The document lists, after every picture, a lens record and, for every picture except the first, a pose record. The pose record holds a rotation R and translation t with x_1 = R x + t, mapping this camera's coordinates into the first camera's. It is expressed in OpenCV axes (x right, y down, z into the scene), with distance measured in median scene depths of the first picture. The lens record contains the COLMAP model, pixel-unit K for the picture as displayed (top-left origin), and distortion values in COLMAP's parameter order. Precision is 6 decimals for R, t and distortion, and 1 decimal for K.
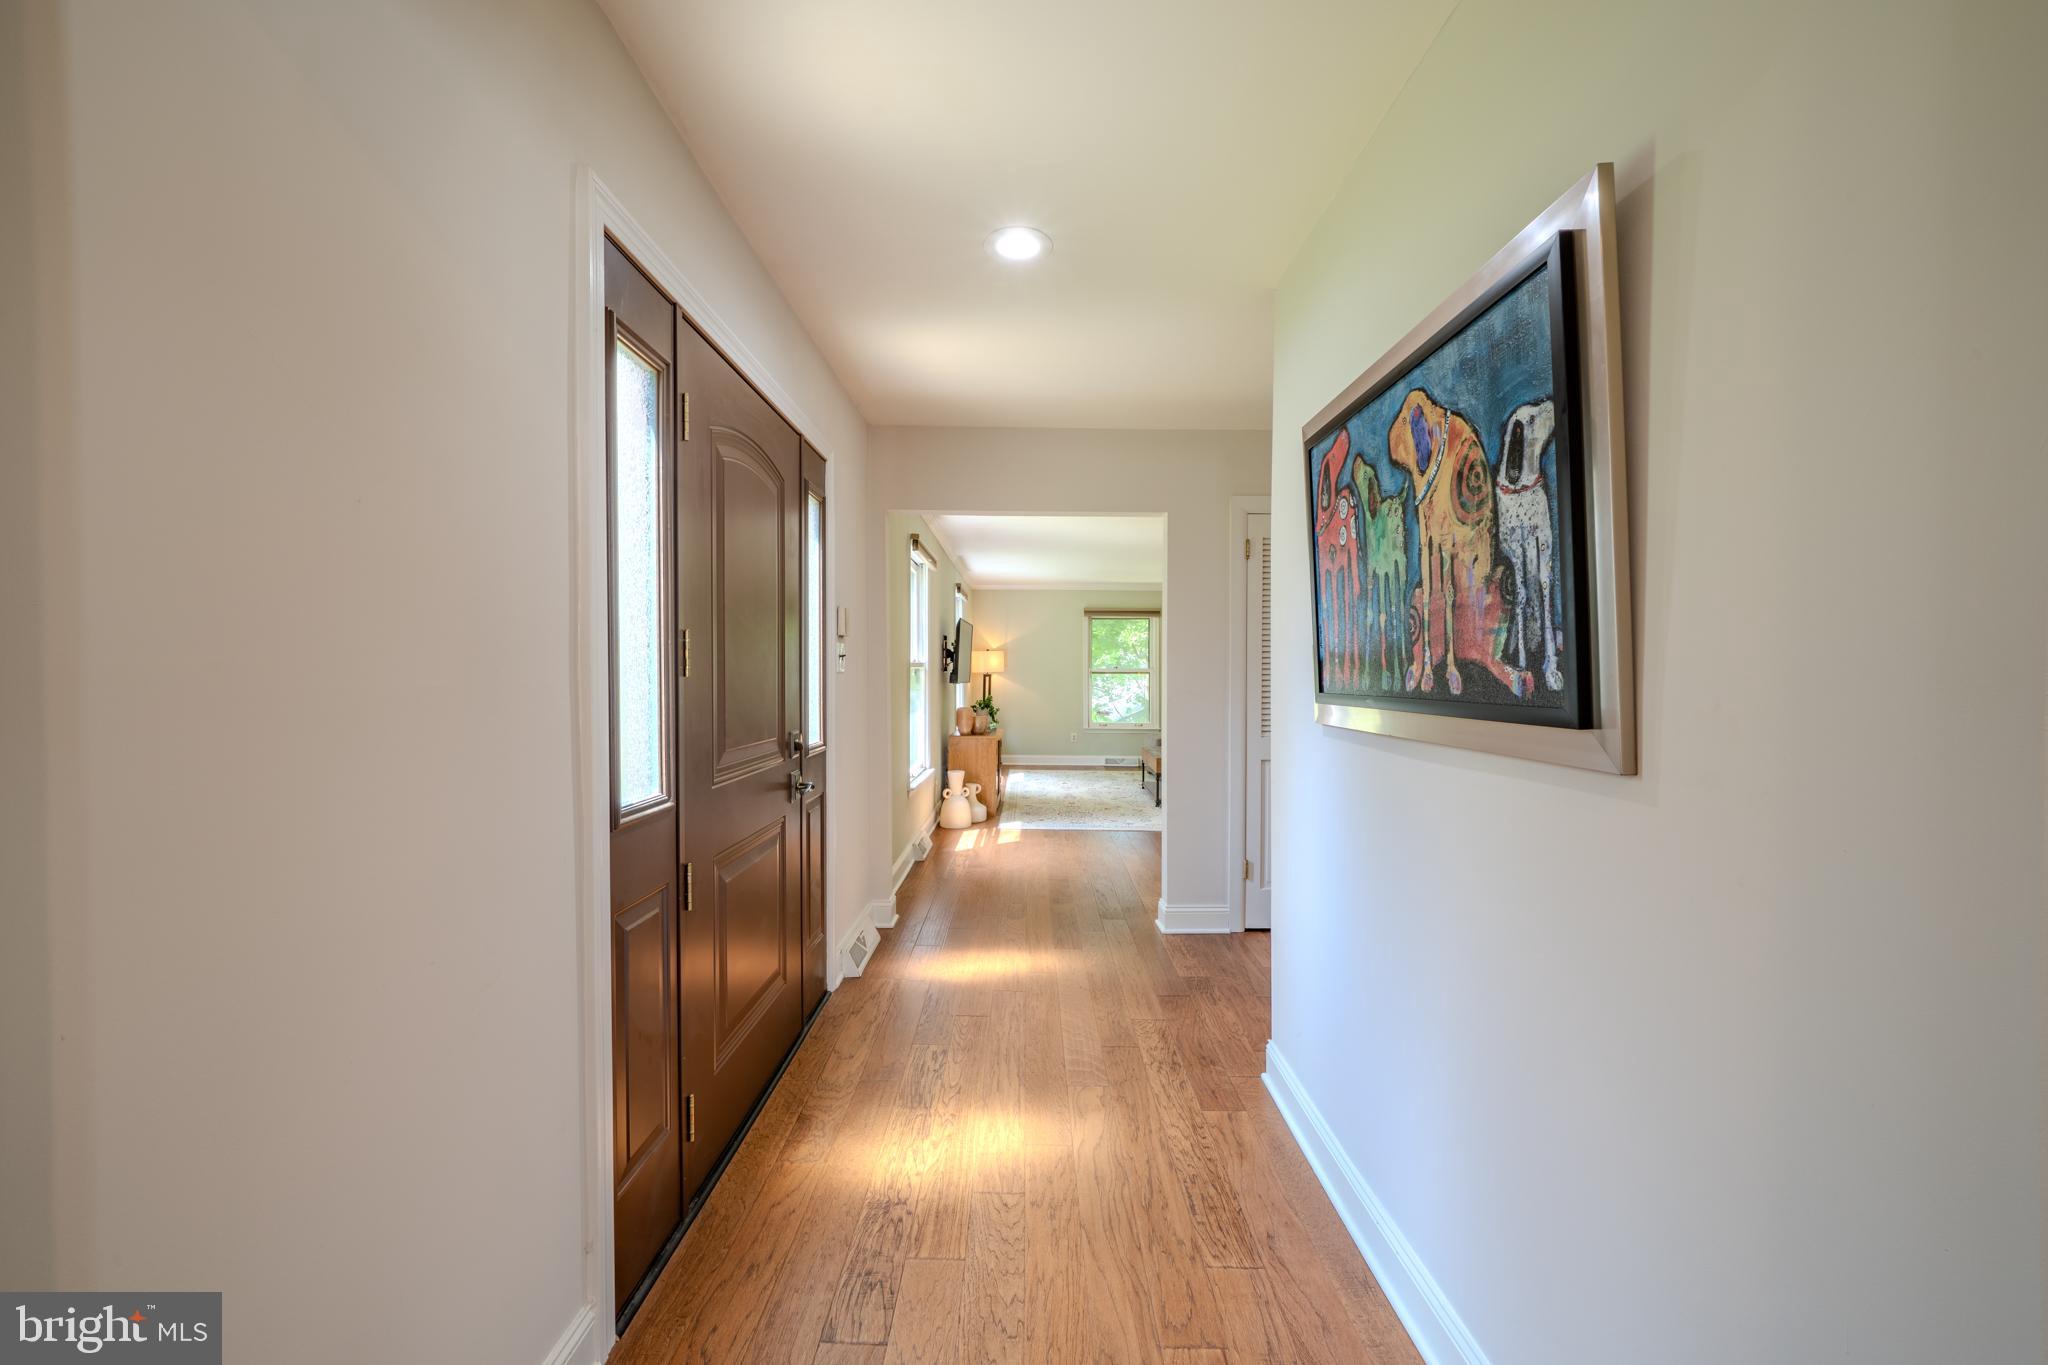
lens RADIAL K [[795.4, 0, 1027.7], [0, 795.4, 685.2], [0, 0, 1]] dist [-0.001802, 0.000519]
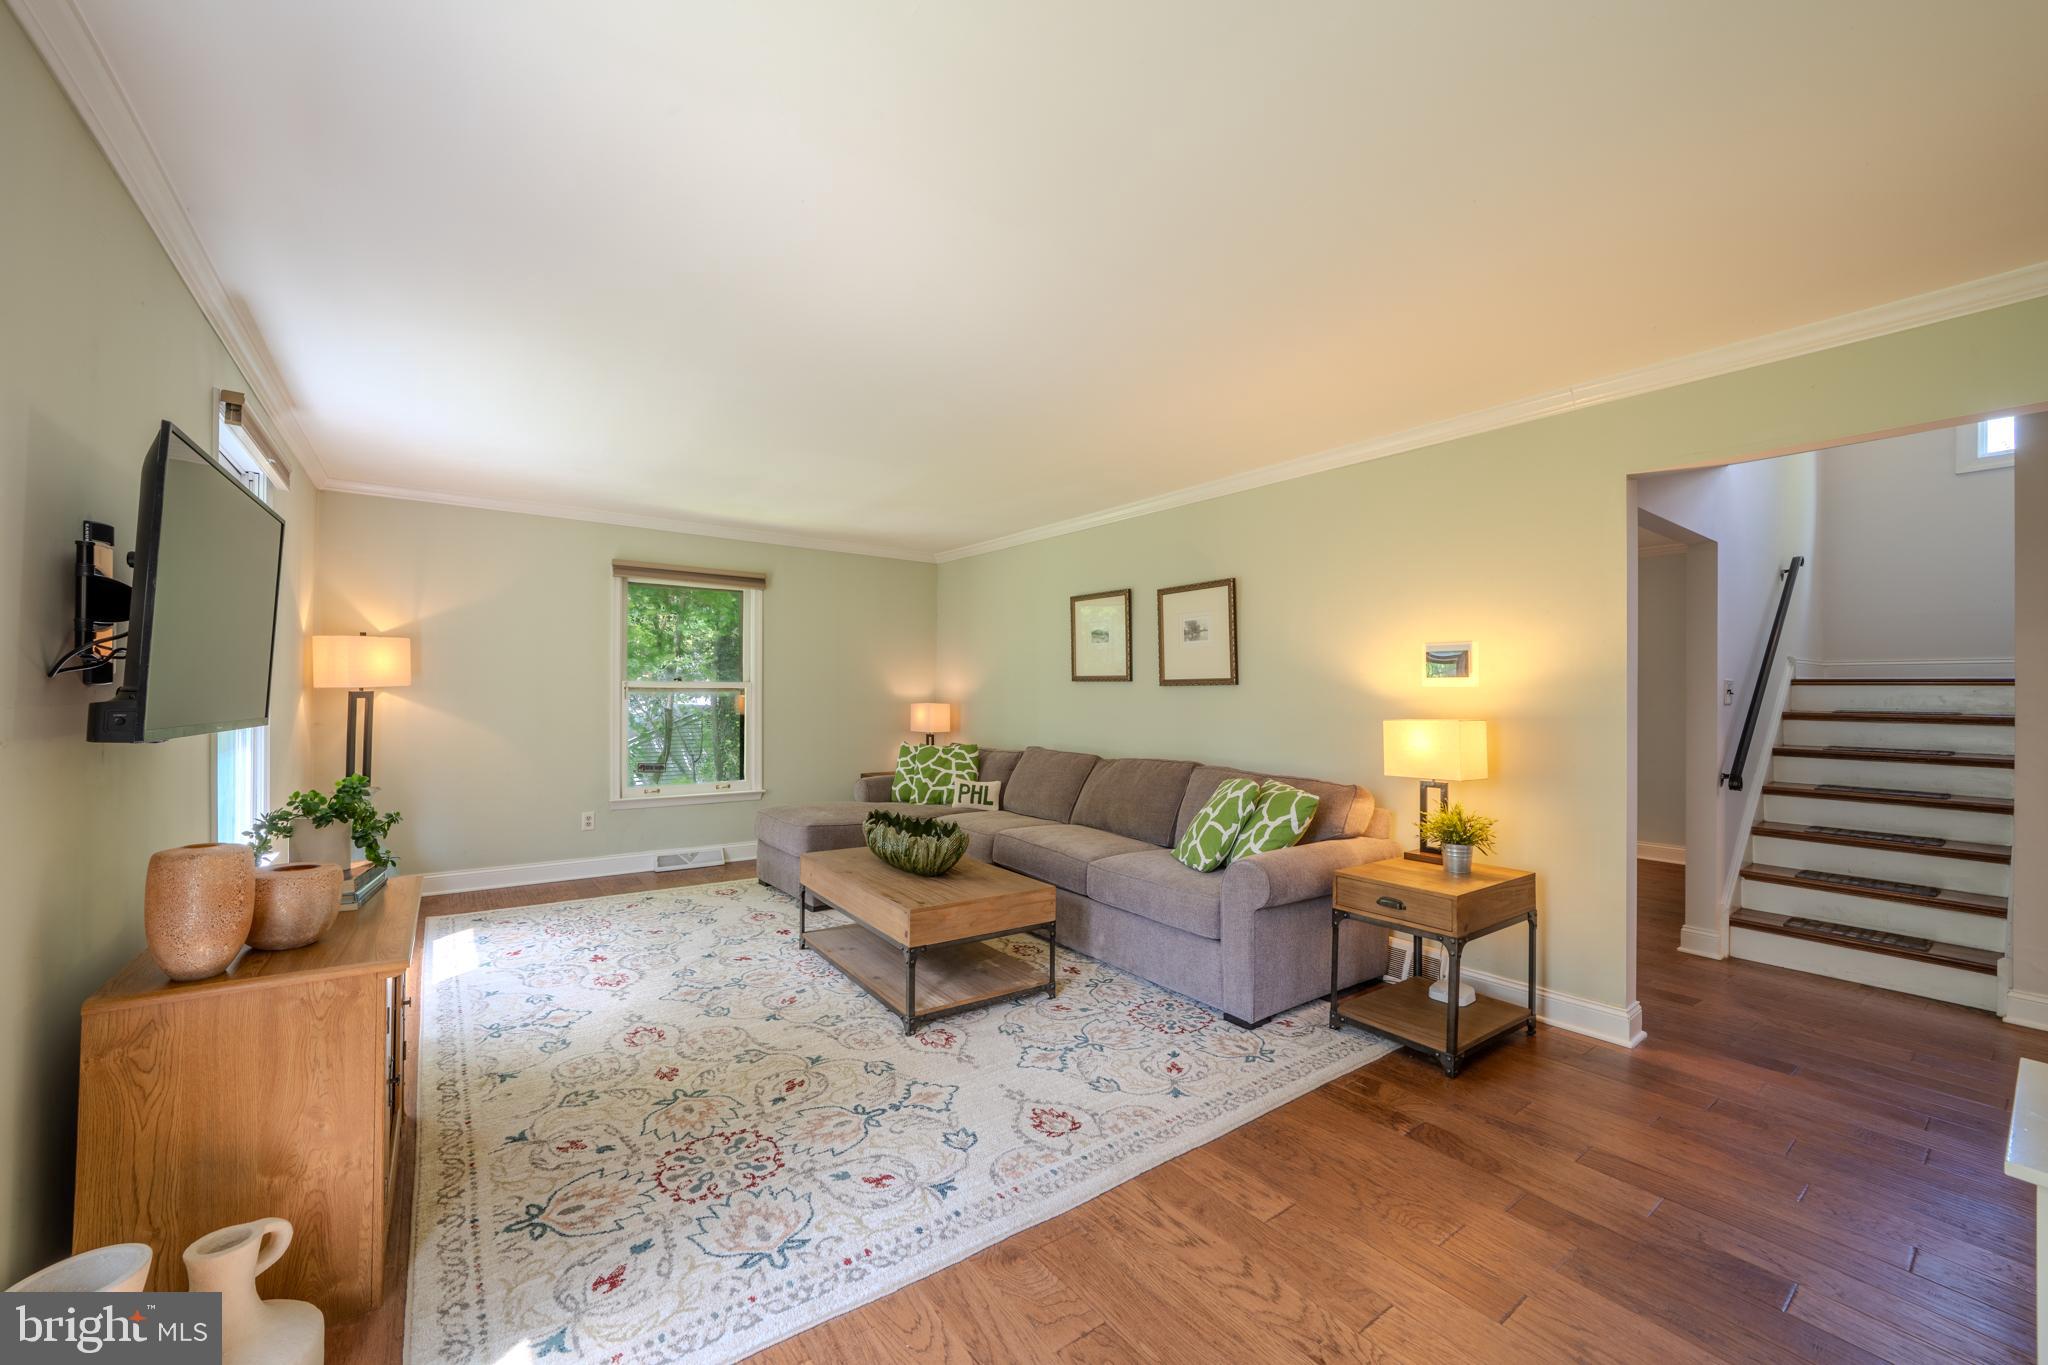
lens RADIAL K [[795.4, 0, 1023.7], [0, 795.4, 684.9], [0, 0, 1]] dist [-0.001802, 0.000519]
pose [[0.804017, 0.008751, 0.594542, -0.071264], [0.003245, 0.999812, -0.019105, -0.031404], [-0.594597, 0.017290, 0.803838, 1.735173]]
